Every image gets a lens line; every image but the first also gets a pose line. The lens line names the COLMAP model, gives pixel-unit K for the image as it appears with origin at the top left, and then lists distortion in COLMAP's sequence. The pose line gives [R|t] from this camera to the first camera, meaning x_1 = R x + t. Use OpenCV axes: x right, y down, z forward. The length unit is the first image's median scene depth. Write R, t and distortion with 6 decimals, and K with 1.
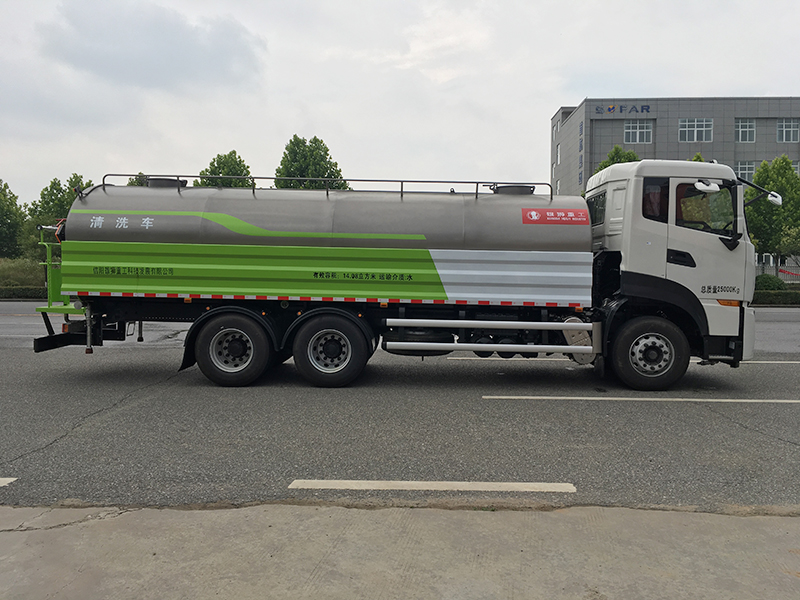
lens RADIAL K [[718.6, 0, 400.0], [0, 718.6, 300.0], [0, 0, 1]] dist [0.006707, -0.010911]
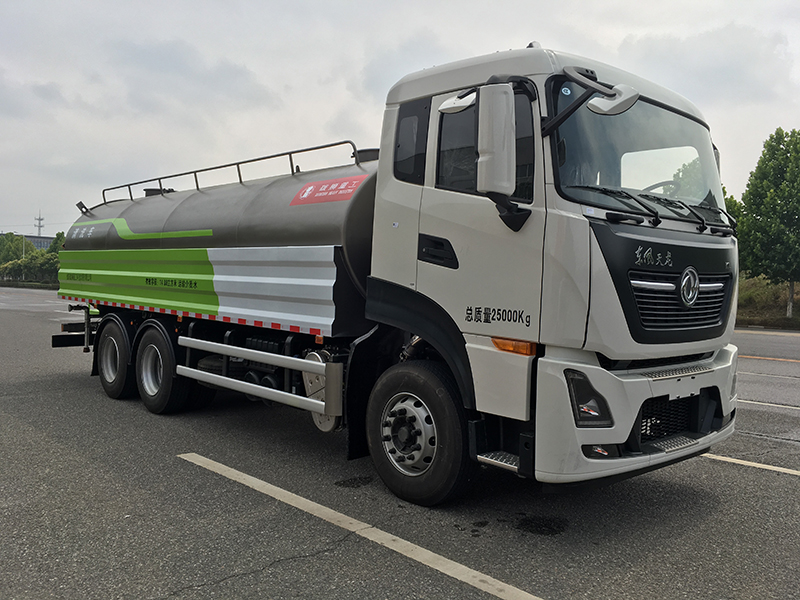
lens RADIAL K [[718.6, 0, 400.0], [0, 718.6, 300.0], [0, 0, 1]] dist [0.006707, -0.010911]
pose [[0.675198, 0.023180, -0.737272, 0.742868], [-0.049067, 0.998704, -0.013536, -0.015305], [0.736003, 0.045315, 0.675460, 0.637201]]
